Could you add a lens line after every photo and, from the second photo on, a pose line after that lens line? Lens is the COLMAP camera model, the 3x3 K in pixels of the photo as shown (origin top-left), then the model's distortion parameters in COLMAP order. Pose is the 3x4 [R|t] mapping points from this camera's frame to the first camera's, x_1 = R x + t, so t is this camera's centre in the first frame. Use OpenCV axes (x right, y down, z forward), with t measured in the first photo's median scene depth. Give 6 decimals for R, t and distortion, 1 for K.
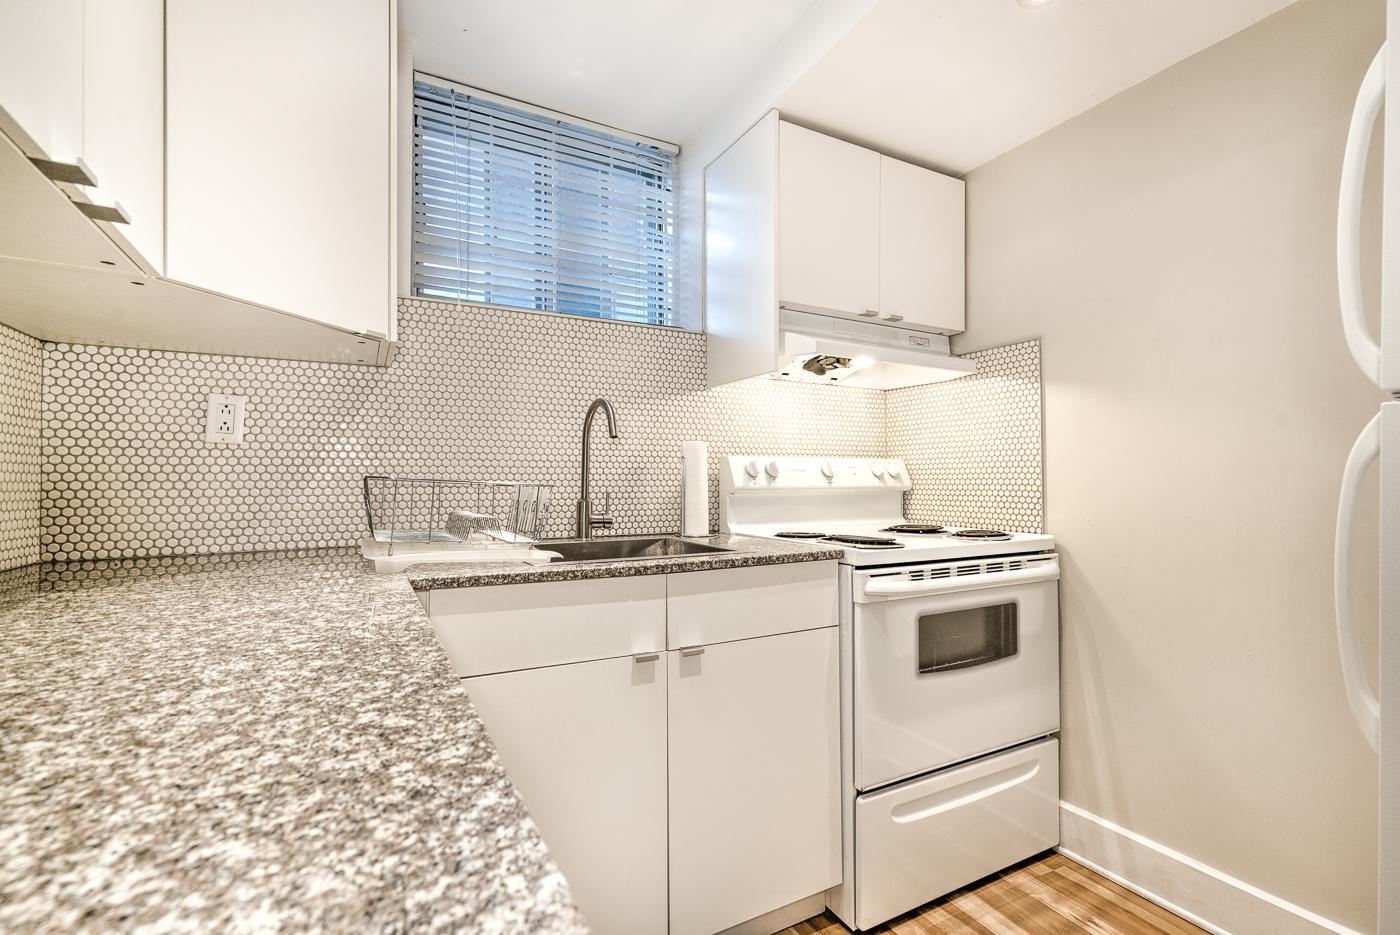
lens RADIAL K [[651.3, 0, 736.3], [0, 651.3, 465.4], [0, 0, 1]] dist [0.004848, 0.007077]
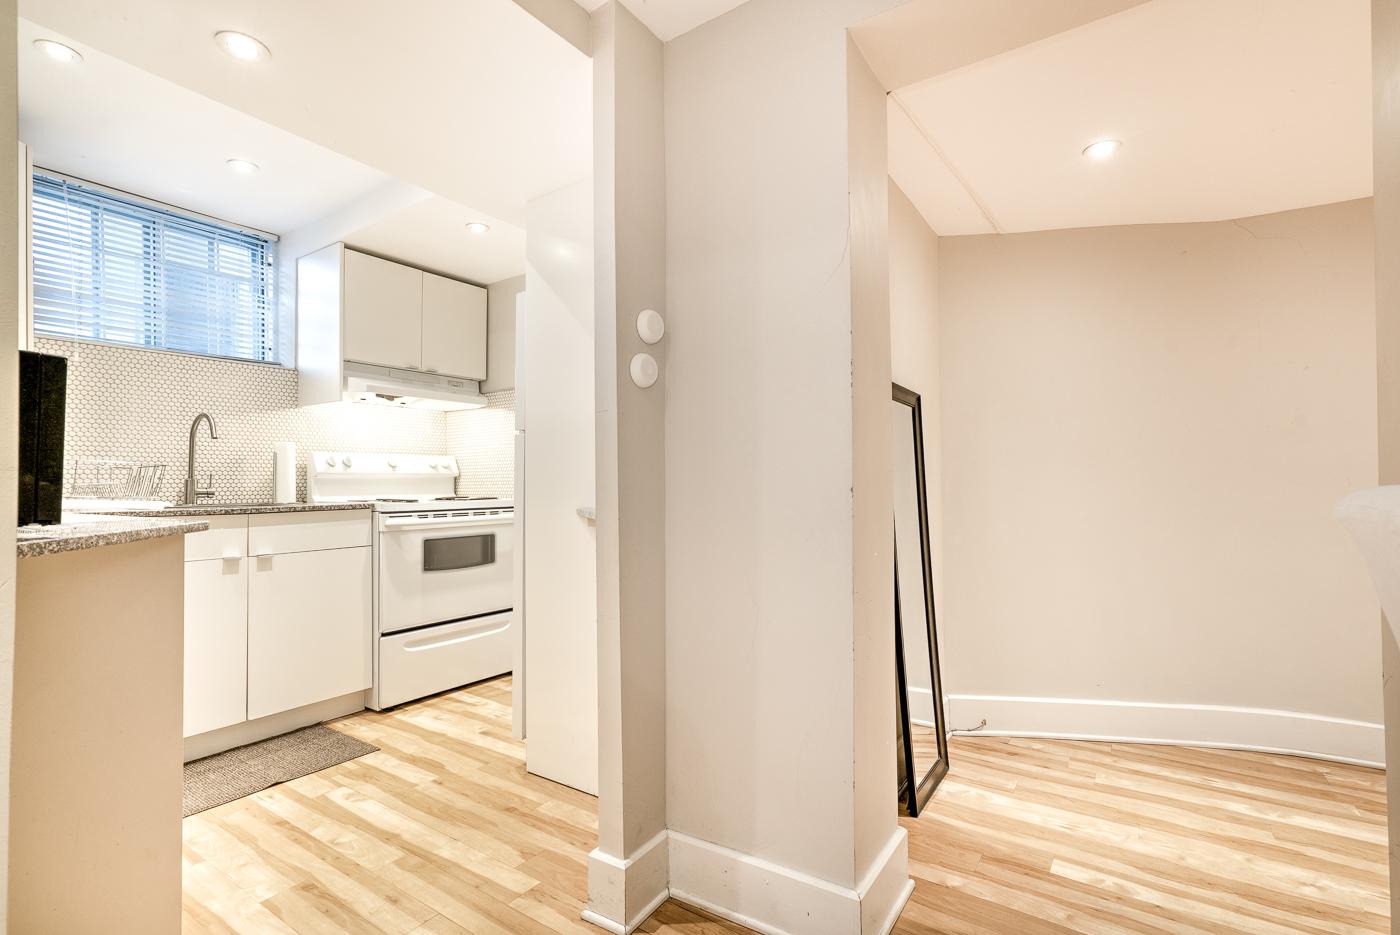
lens RADIAL K [[651.3, 0, 749.7], [0, 651.3, 473.2], [0, 0, 1]] dist [0.004848, 0.007077]
pose [[0.894844, 0.001713, 0.446375, 0.241079], [-0.003286, 0.999991, 0.002751, 0.030681], [-0.446366, -0.003929, 0.894842, -0.915991]]
